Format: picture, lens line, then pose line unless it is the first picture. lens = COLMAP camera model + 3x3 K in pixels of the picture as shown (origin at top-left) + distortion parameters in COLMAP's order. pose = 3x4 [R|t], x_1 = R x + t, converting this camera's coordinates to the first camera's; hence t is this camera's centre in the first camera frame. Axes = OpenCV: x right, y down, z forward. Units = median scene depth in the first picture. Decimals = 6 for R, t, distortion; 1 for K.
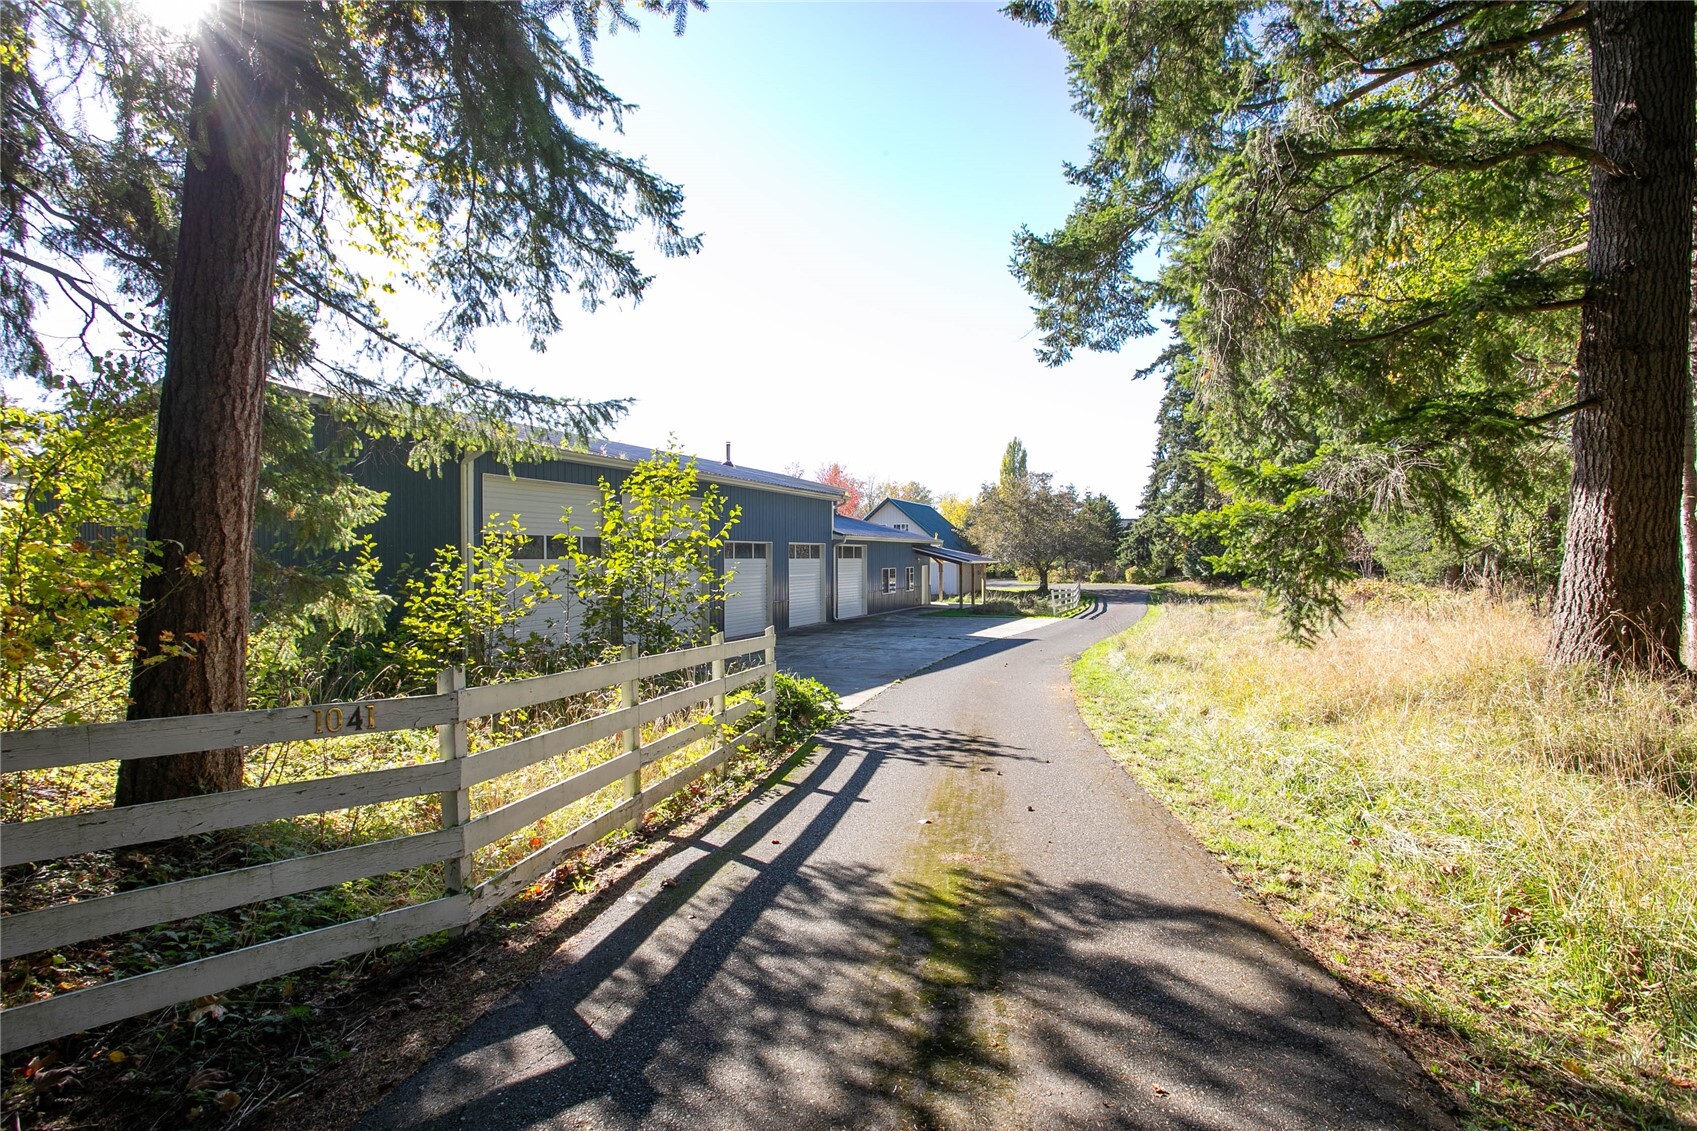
lens RADIAL K [[843.1, 0, 840.6], [0, 843.1, 566.5], [0, 0, 1]] dist [-0.001064, 0.002323]
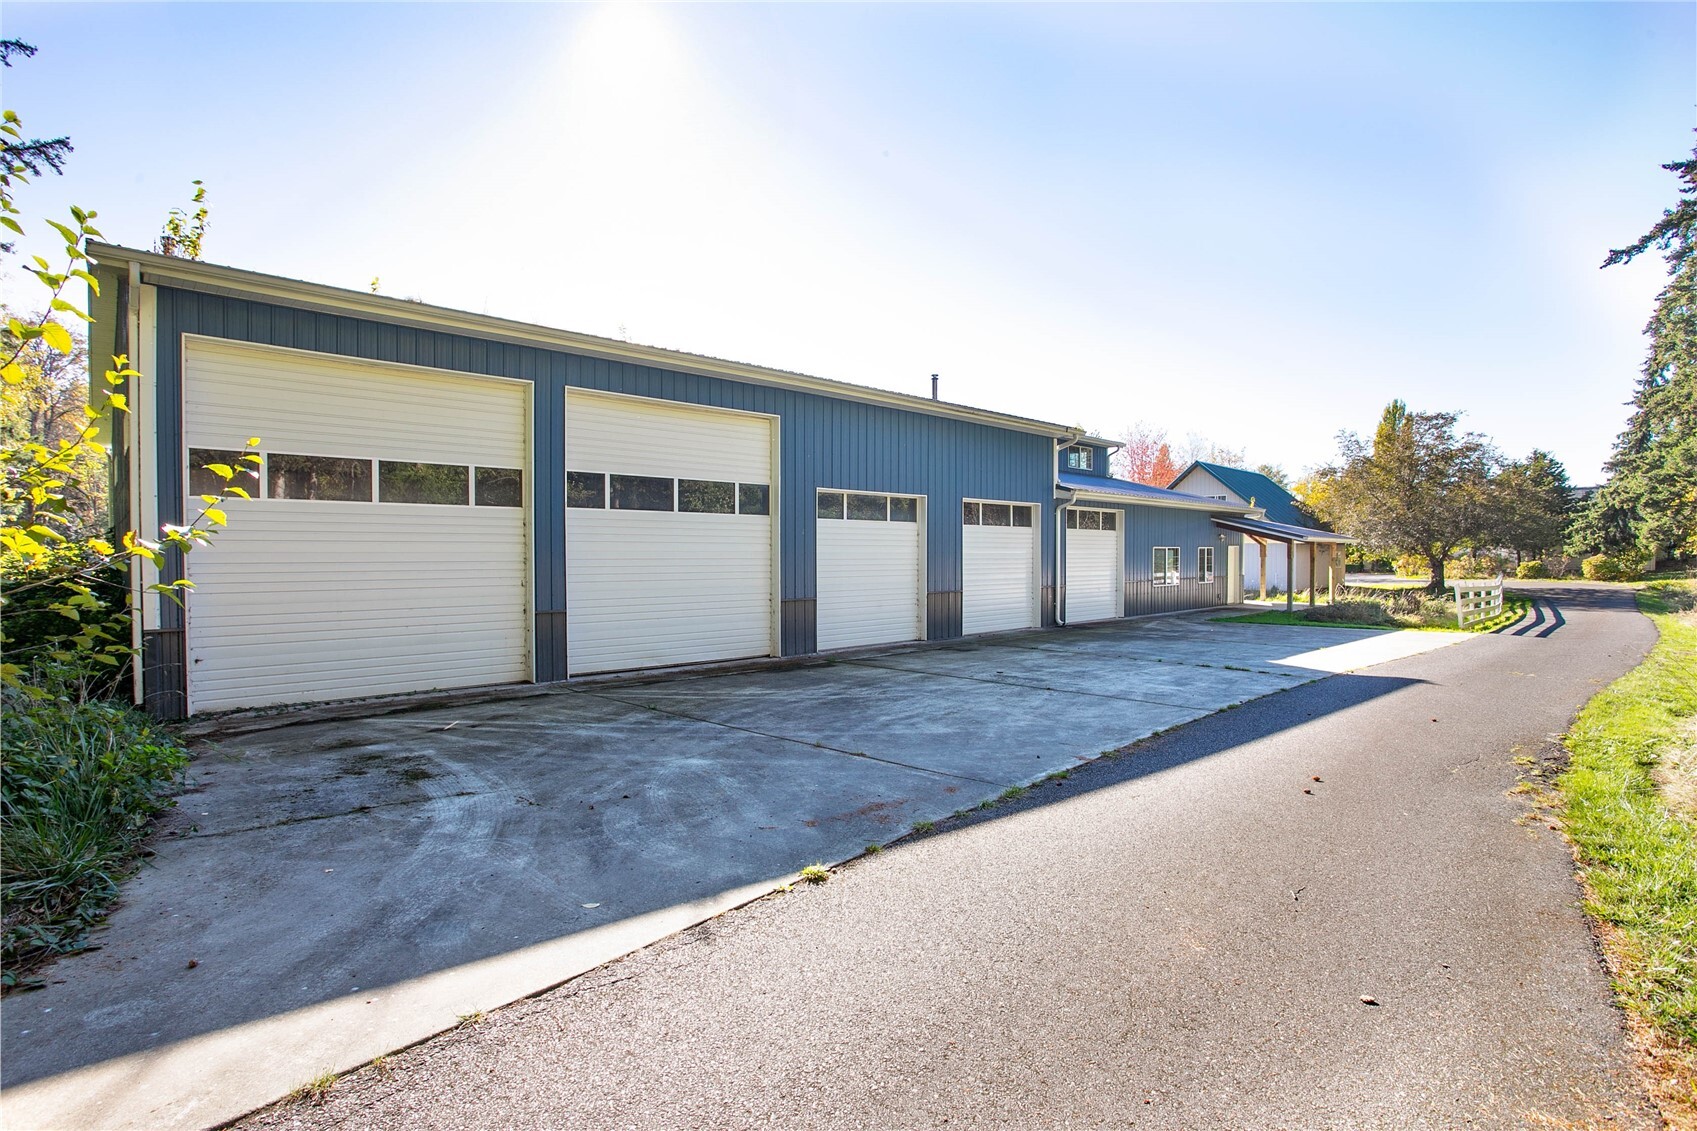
lens RADIAL K [[843.1, 0, 865.1], [0, 843.1, 566.4], [0, 0, 1]] dist [-0.001064, 0.002323]
pose [[0.936190, 0.011457, -0.351307, 0.045452], [-0.008546, 0.999915, 0.009835, 0.008267], [0.351390, -0.006205, 0.936209, 0.194544]]
